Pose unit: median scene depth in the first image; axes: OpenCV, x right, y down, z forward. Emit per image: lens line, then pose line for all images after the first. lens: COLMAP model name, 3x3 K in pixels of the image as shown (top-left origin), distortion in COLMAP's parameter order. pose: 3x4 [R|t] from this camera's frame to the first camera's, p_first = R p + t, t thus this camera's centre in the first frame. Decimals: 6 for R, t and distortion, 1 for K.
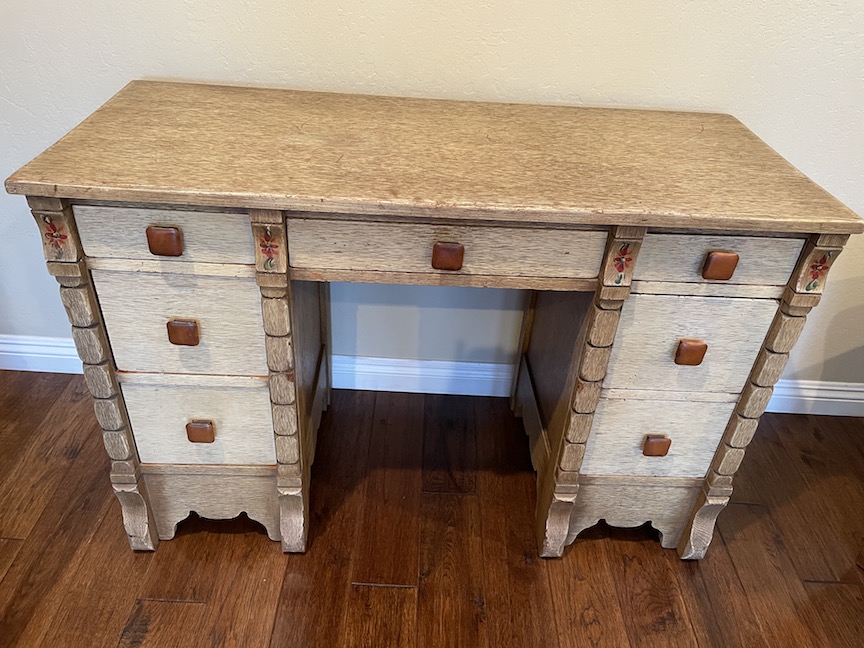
lens RADIAL K [[658.3, 0, 432.1], [0, 658.3, 321.1], [0, 0, 1]] dist [0.077733, -0.107418]
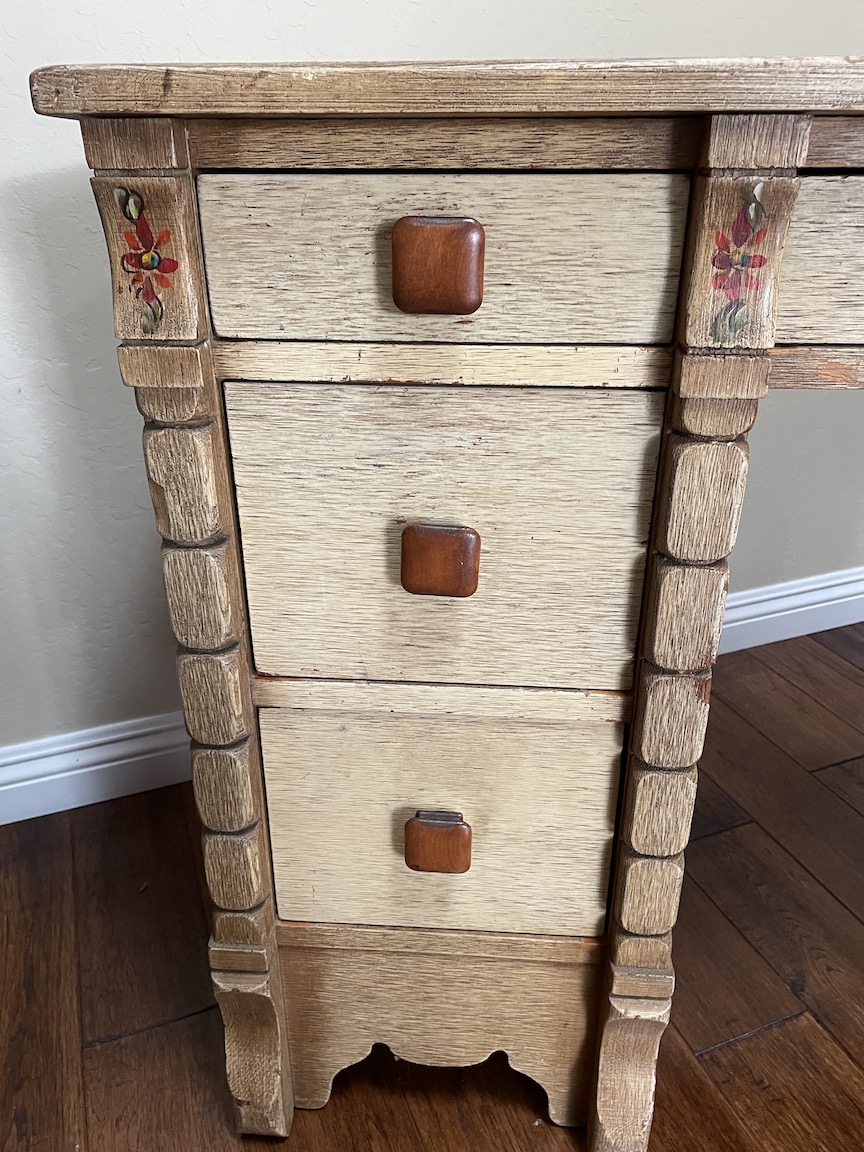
lens RADIAL K [[877.8, 0, 429.4], [0, 877.8, 582.6], [0, 0, 1]] dist [0.077733, -0.107418]
pose [[0.992212, -0.019288, -0.123057, -0.300592], [-0.000520, 0.987288, -0.158940, 0.103147], [0.124559, 0.157767, 0.979589, 0.483240]]
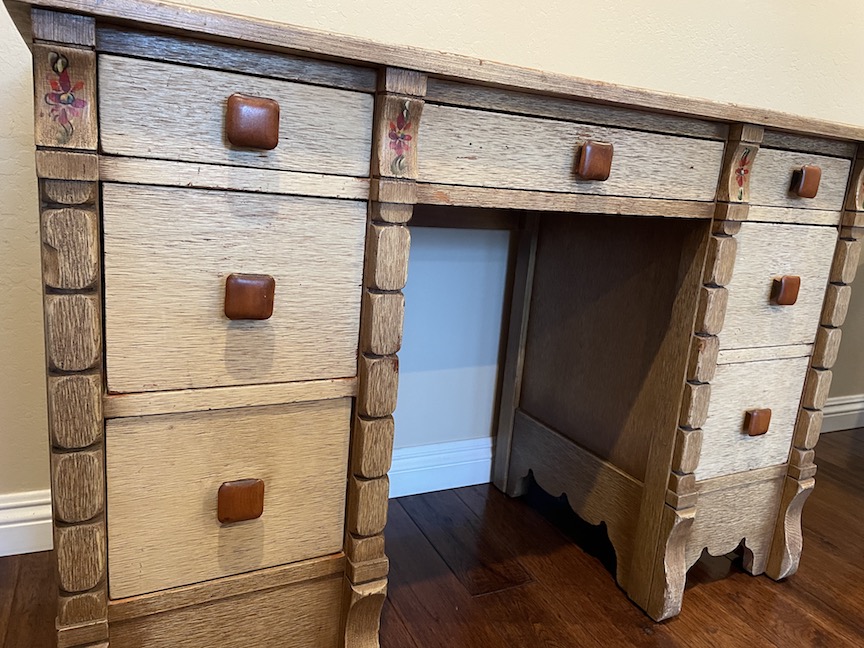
lens RADIAL K [[658.3, 0, 437.5], [0, 658.3, 317.7], [0, 0, 1]] dist [0.077733, -0.107418]
pose [[0.897505, -0.083798, 0.432970, -0.457499], [0.227008, 0.929506, -0.290666, 0.240974], [-0.378090, 0.359162, 0.853259, 0.387266]]
